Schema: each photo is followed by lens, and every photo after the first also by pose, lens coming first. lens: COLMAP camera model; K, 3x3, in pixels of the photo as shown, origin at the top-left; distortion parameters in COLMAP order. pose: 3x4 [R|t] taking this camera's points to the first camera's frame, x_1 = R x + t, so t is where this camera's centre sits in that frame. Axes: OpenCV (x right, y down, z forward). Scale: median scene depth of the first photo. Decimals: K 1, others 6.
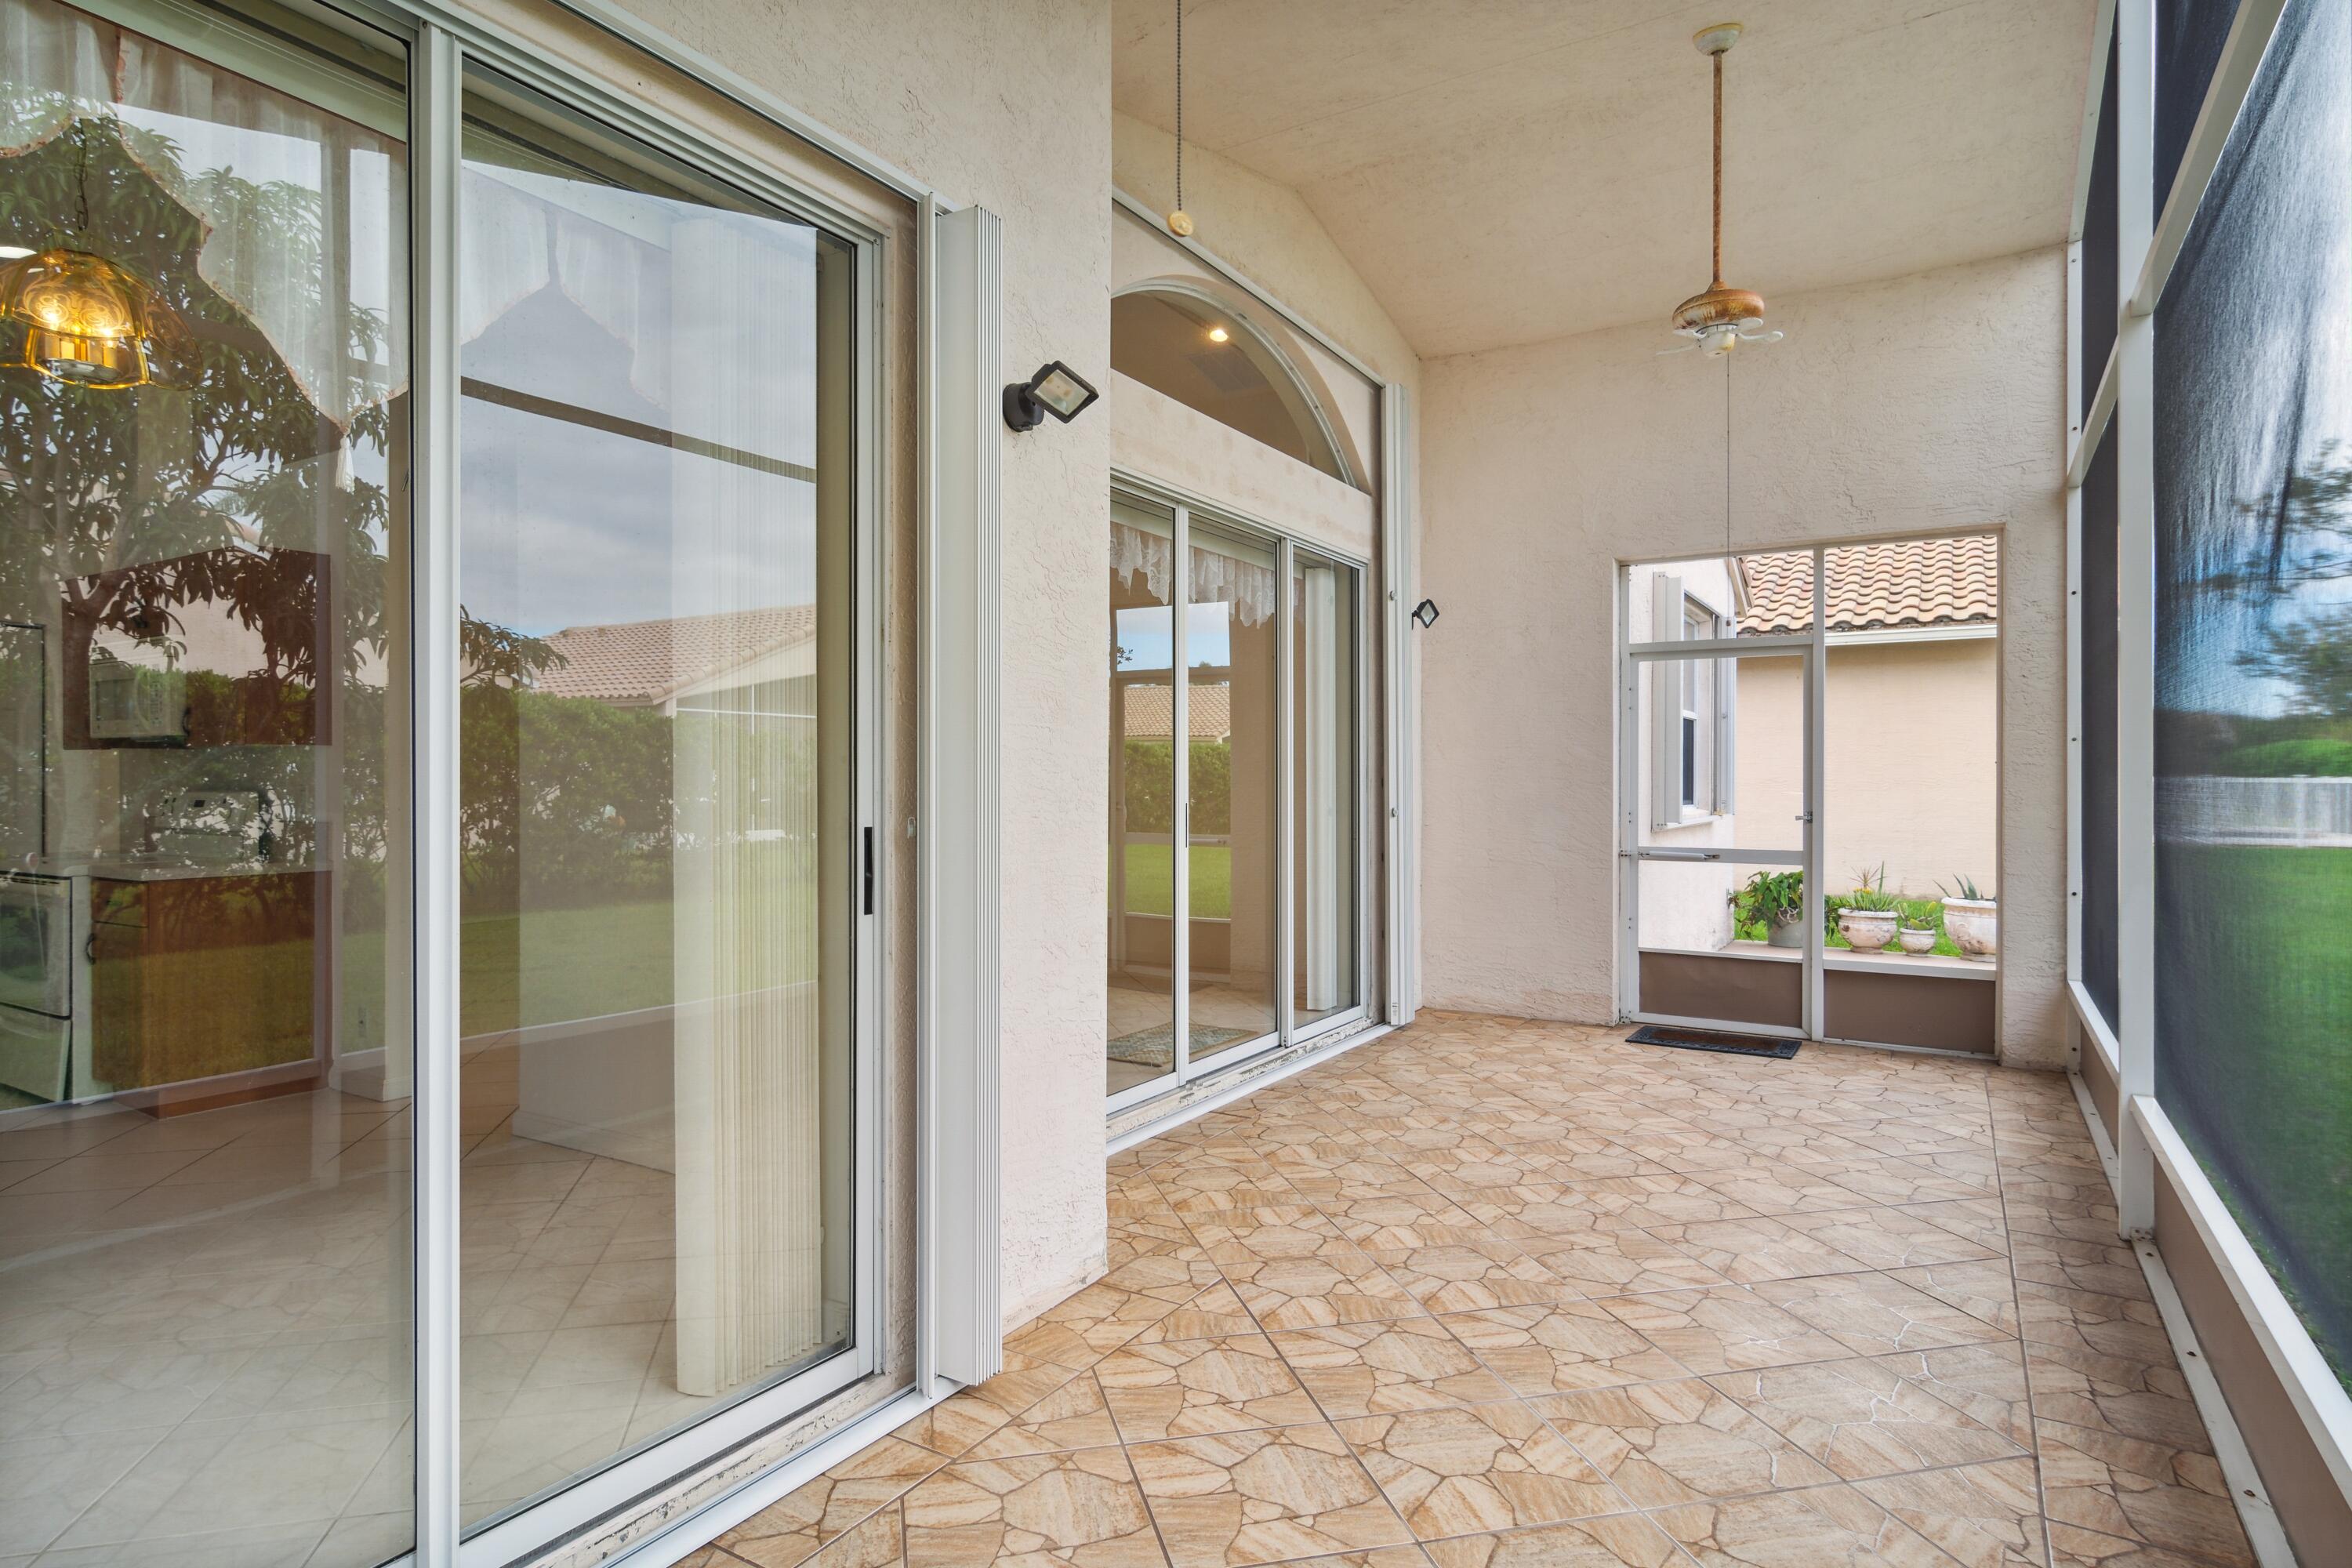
lens RADIAL K [[1299.9, 0, 1175.8], [0, 1299.9, 786.3], [0, 0, 1]] dist [0.006342, -0.000398]
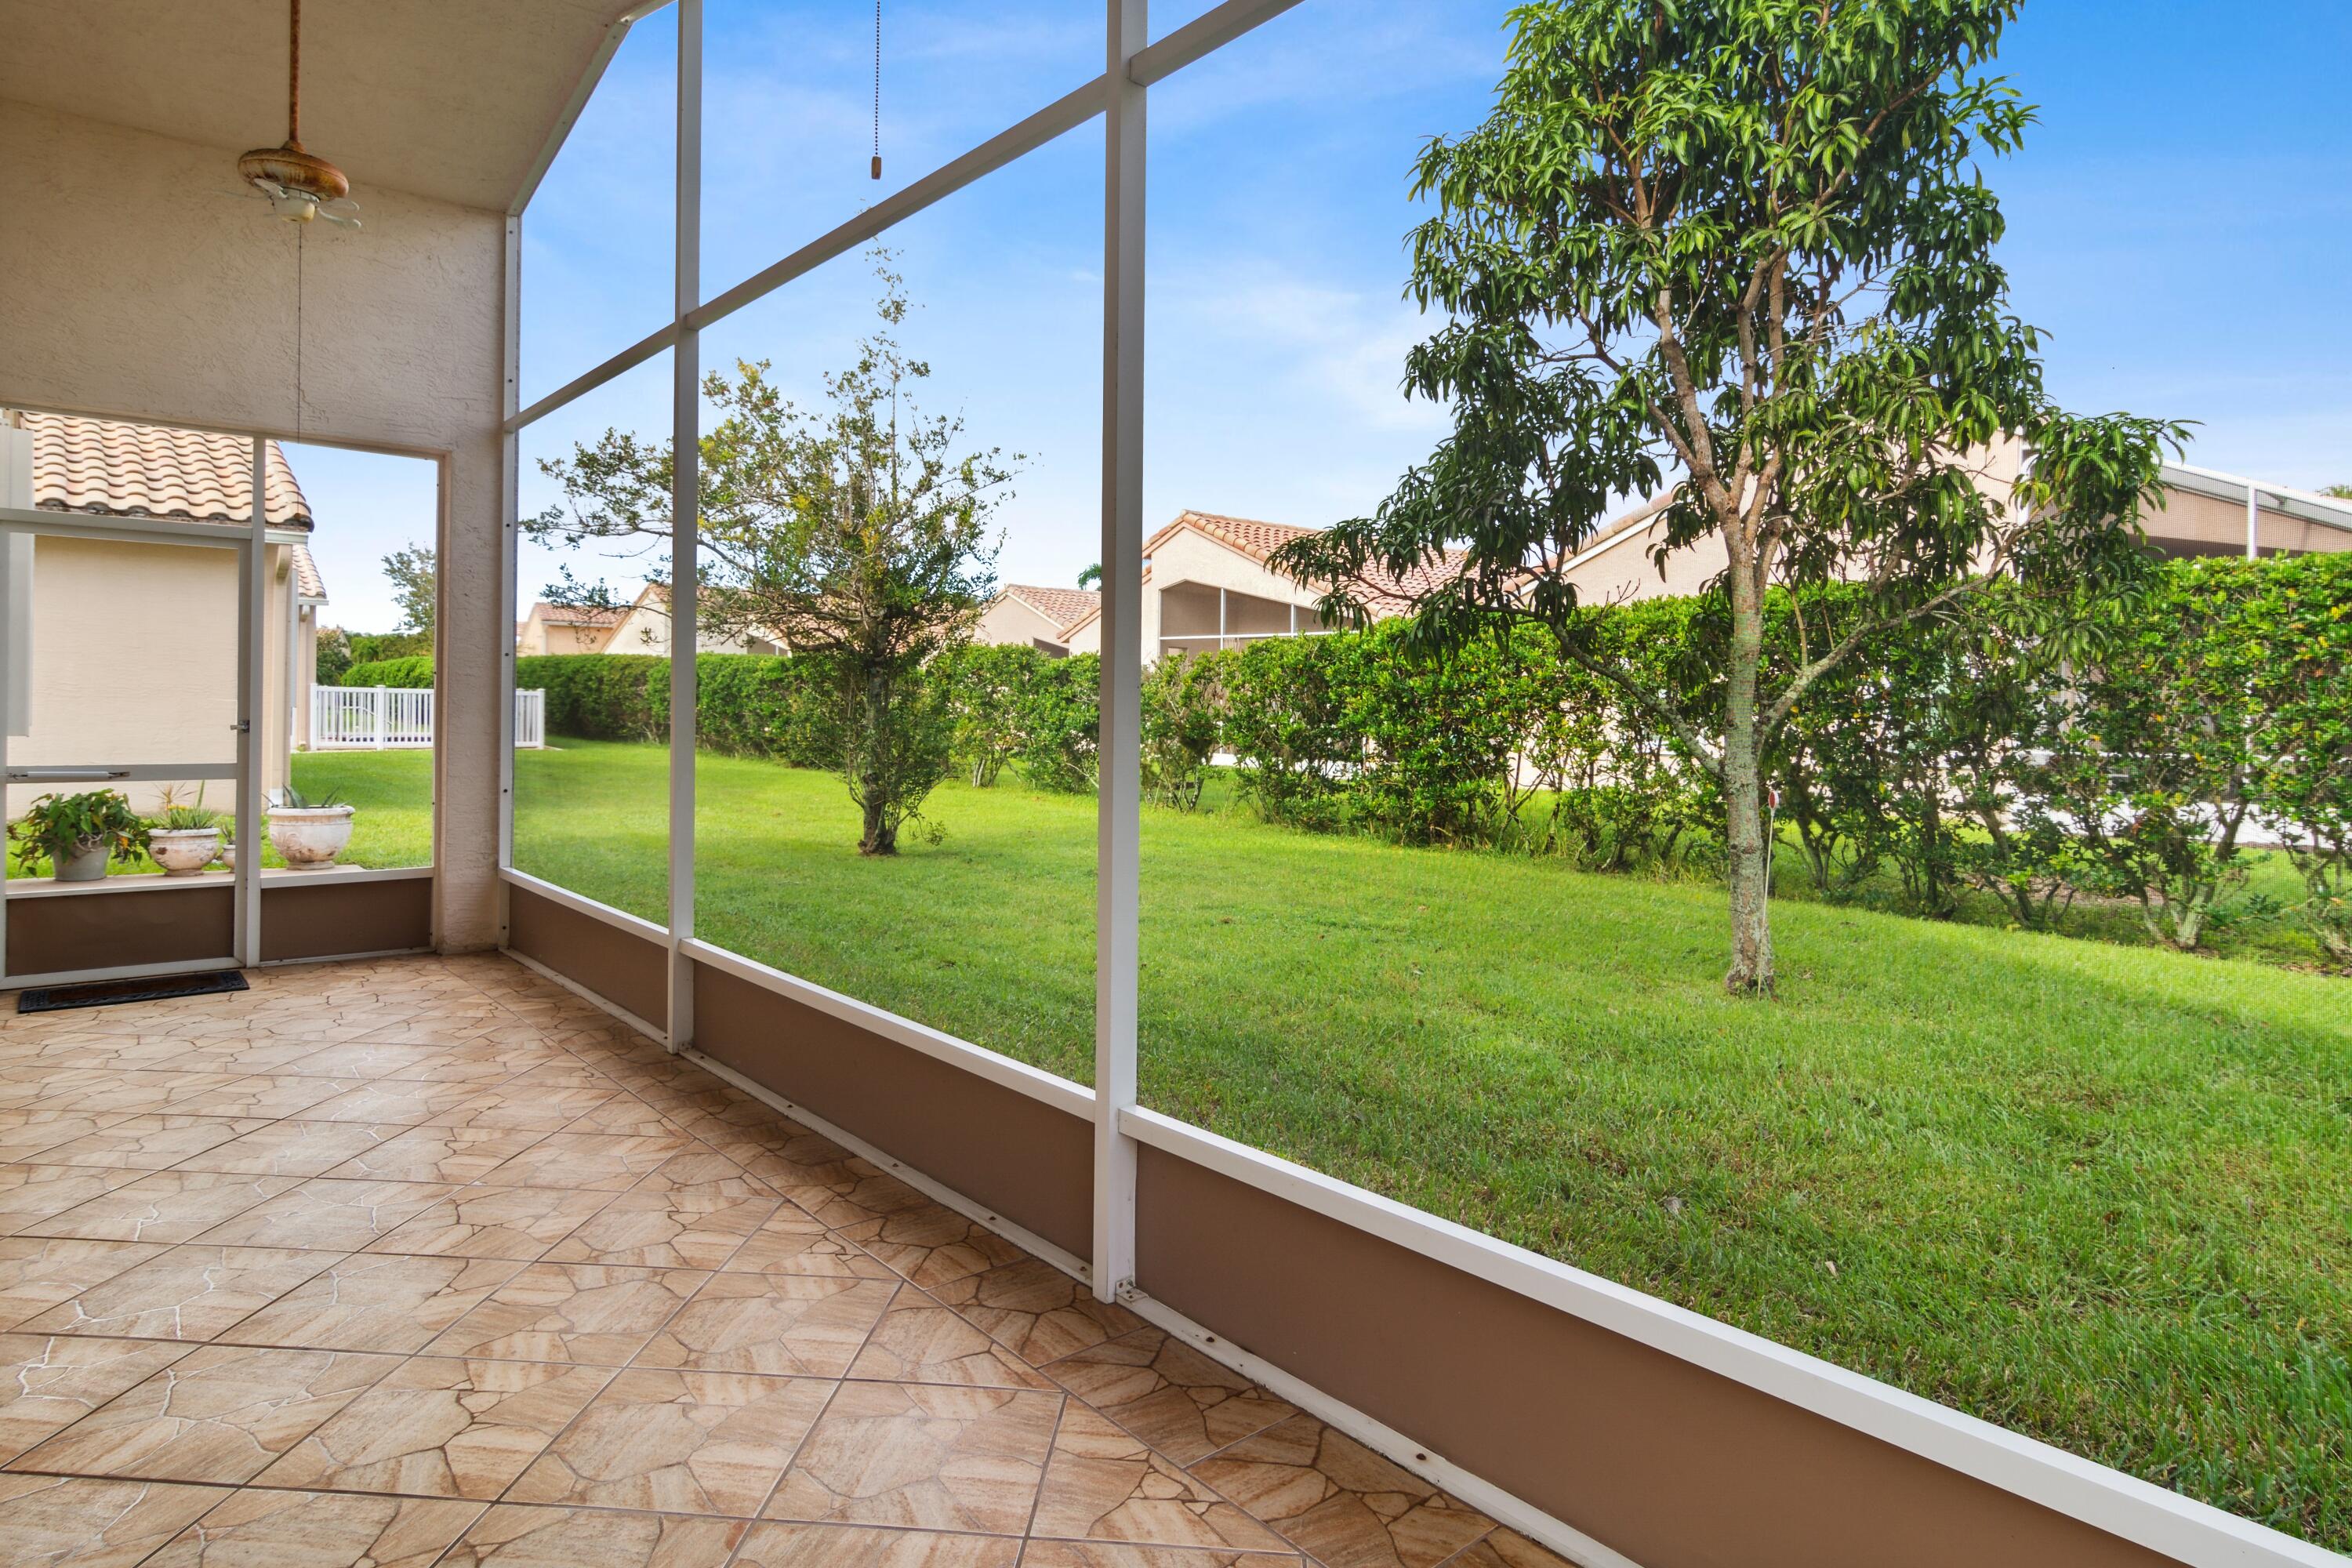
lens RADIAL K [[1299.9, 0, 1180.5], [0, 1299.9, 714.3], [0, 0, 1]] dist [0.006342, -0.000398]
pose [[0.300777, -0.003609, 0.953688, -0.196123], [-0.010726, 0.999917, 0.007167, 0.001364], [-0.953634, -0.012384, 0.300713, 0.090256]]
